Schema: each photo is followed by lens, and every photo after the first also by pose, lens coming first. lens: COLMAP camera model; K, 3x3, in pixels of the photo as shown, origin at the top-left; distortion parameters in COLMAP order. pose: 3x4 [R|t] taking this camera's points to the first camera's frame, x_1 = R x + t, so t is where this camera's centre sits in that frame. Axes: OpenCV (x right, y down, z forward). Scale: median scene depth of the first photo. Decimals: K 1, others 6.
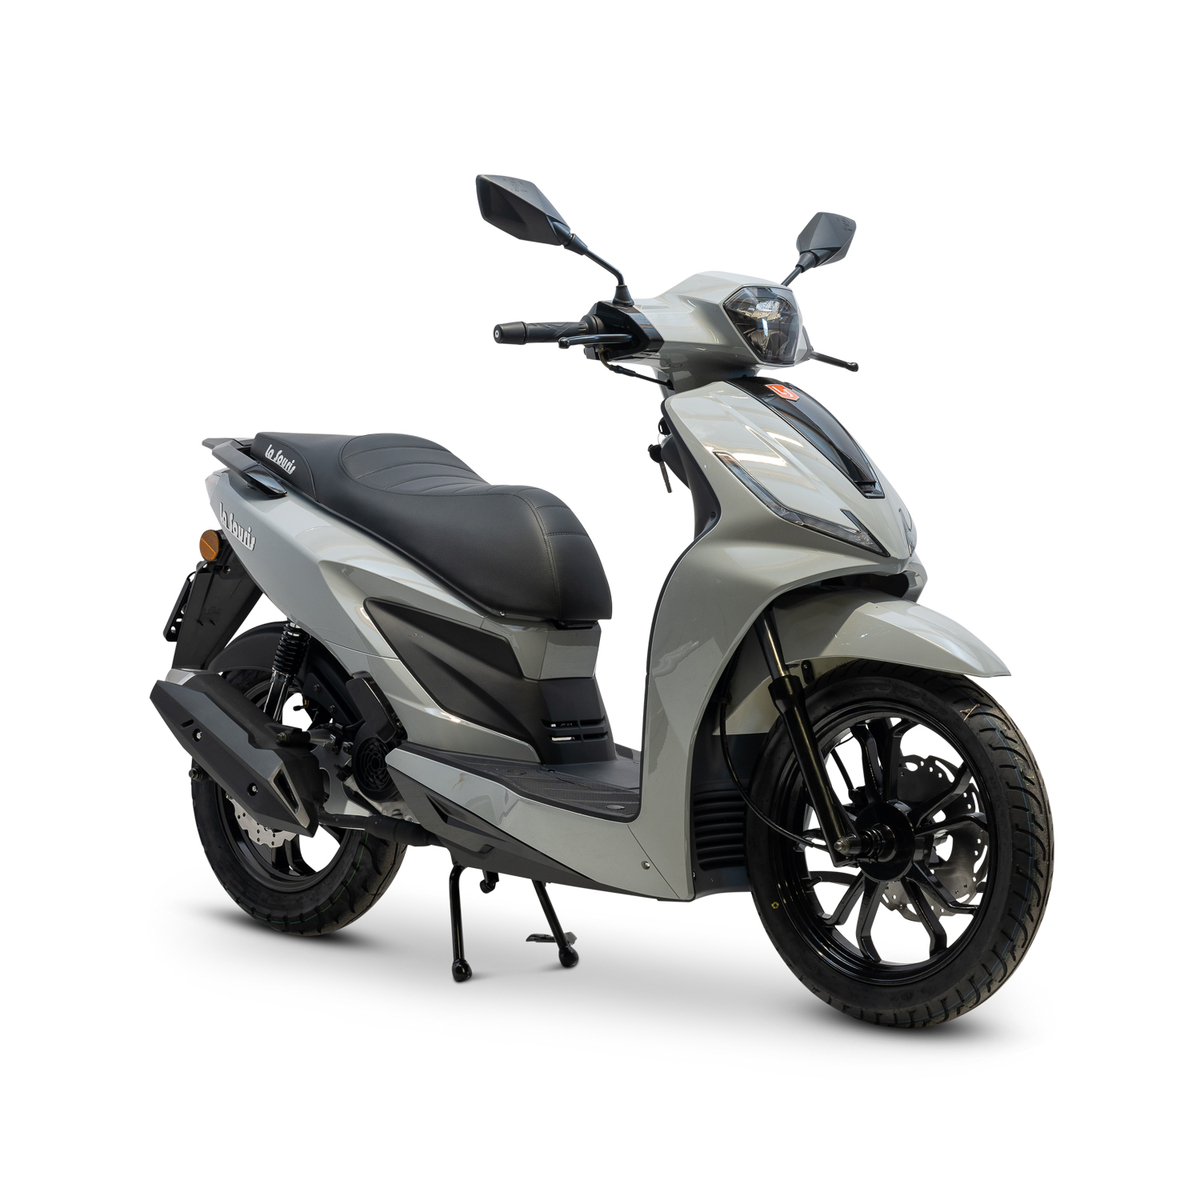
lens RADIAL K [[3362.2, 0, 600.0], [0, 3362.2, 600.0], [0, 0, 1]] dist [0.878973, -11.551936]
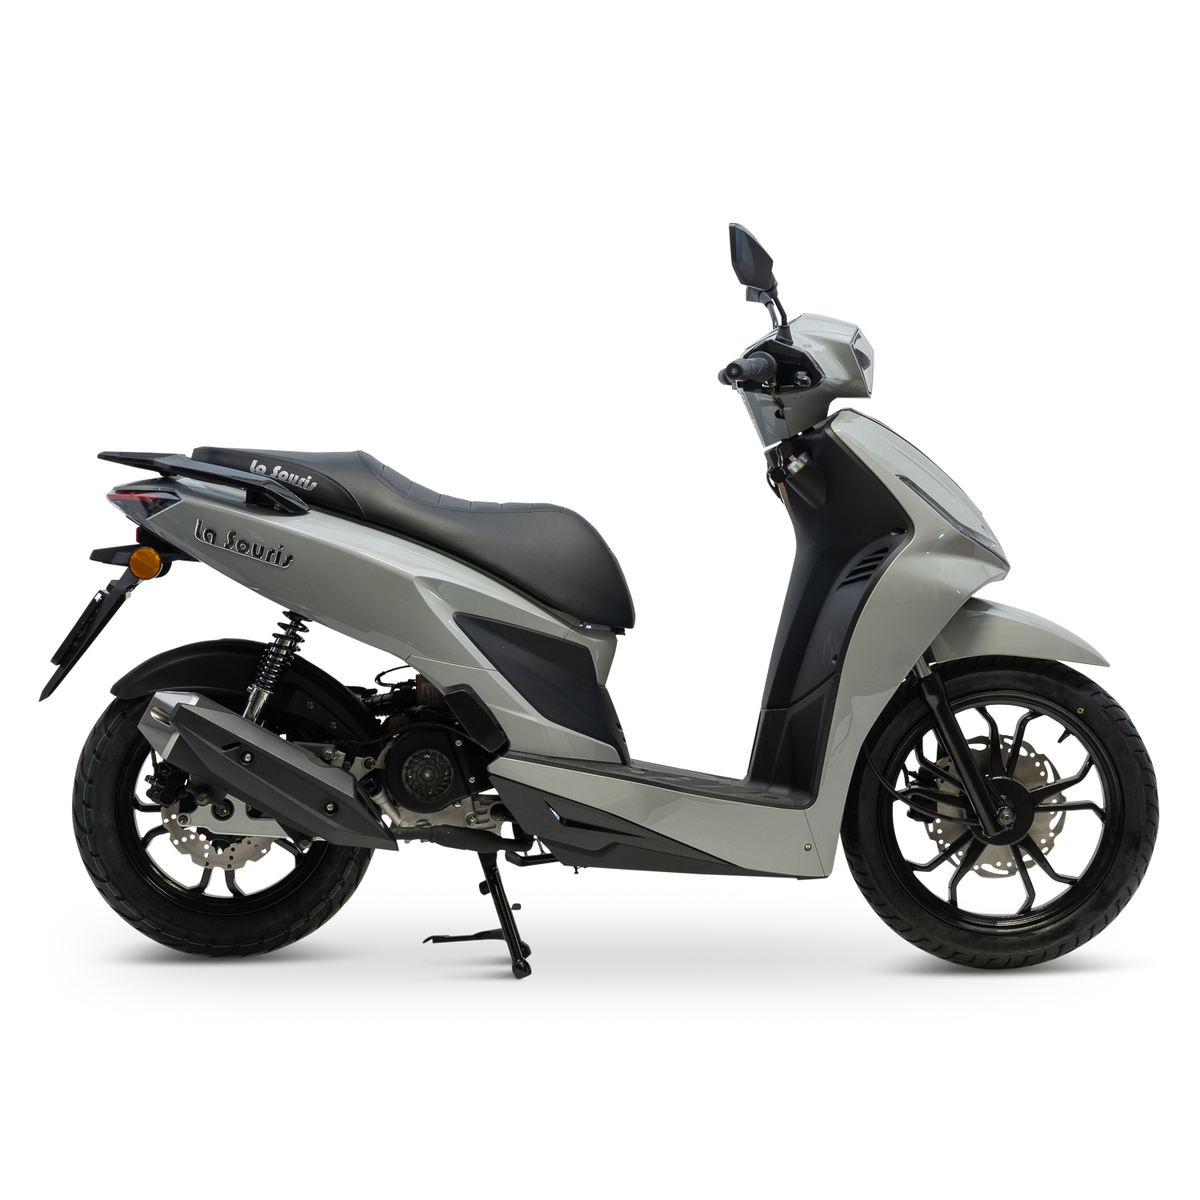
lens RADIAL K [[3362.2, 0, 600.0], [0, 3362.2, 600.0], [0, 0, 1]] dist [0.878973, -11.551936]
pose [[0.699414, -0.018865, 0.714468, -0.776809], [0.016170, 0.999813, 0.010570, -0.014699], [-0.714534, 0.004160, 0.699588, 0.254788]]
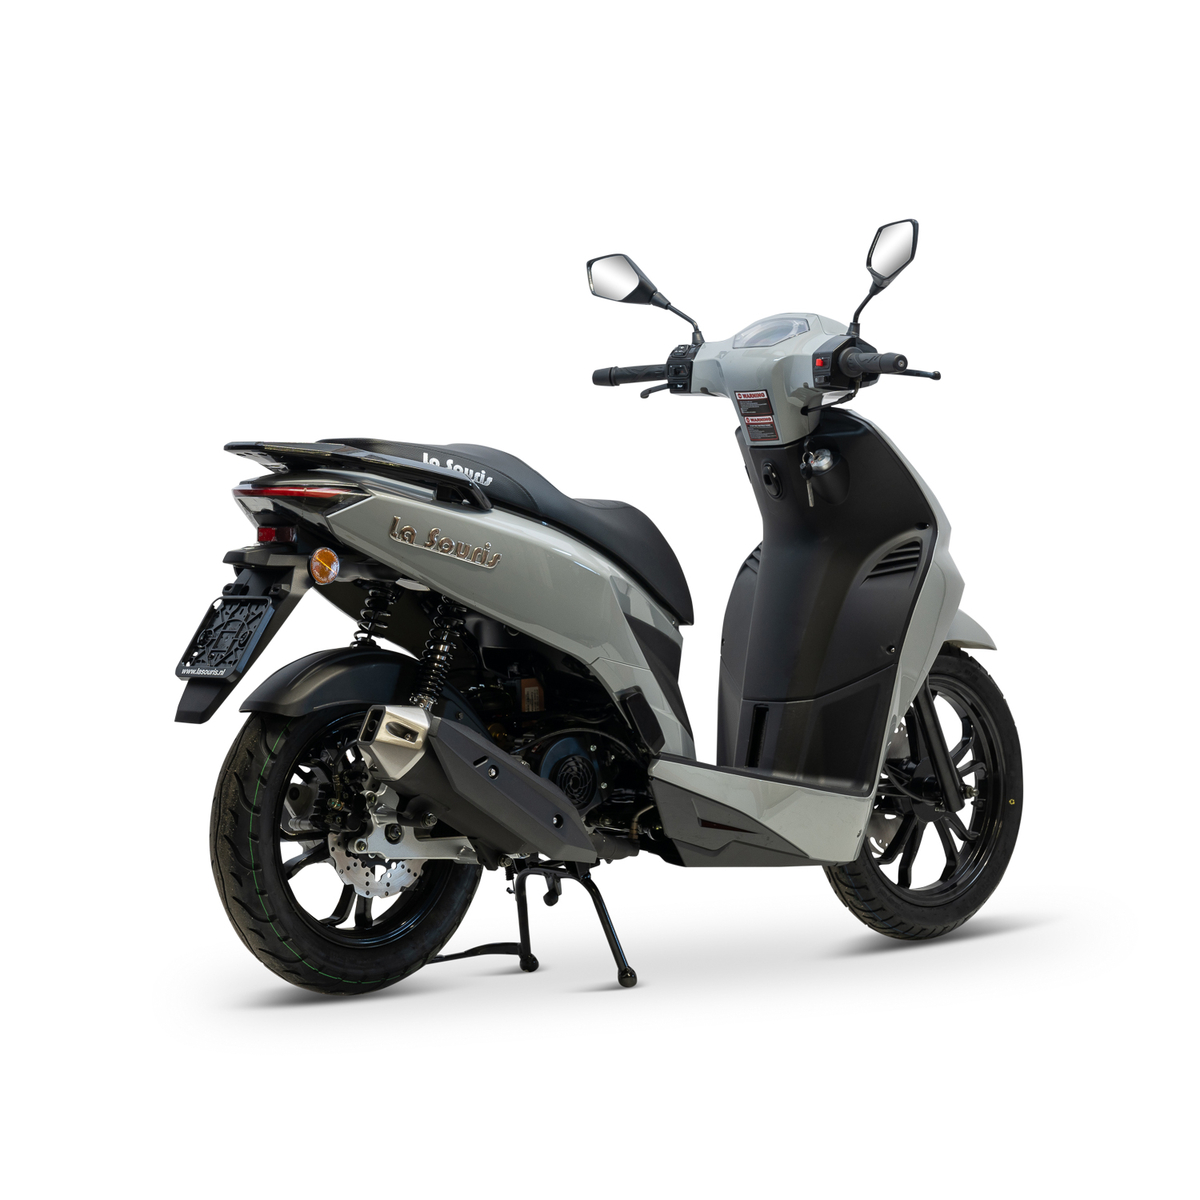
lens RADIAL K [[3362.2, 0, 600.0], [0, 3362.2, 600.0], [0, 0, 1]] dist [0.878973, -11.551936]
pose [[0.073038, -0.028178, 0.996931, -1.063842], [0.023277, 0.999377, 0.026542, -0.030962], [-0.997057, 0.021267, 0.073648, 0.942866]]
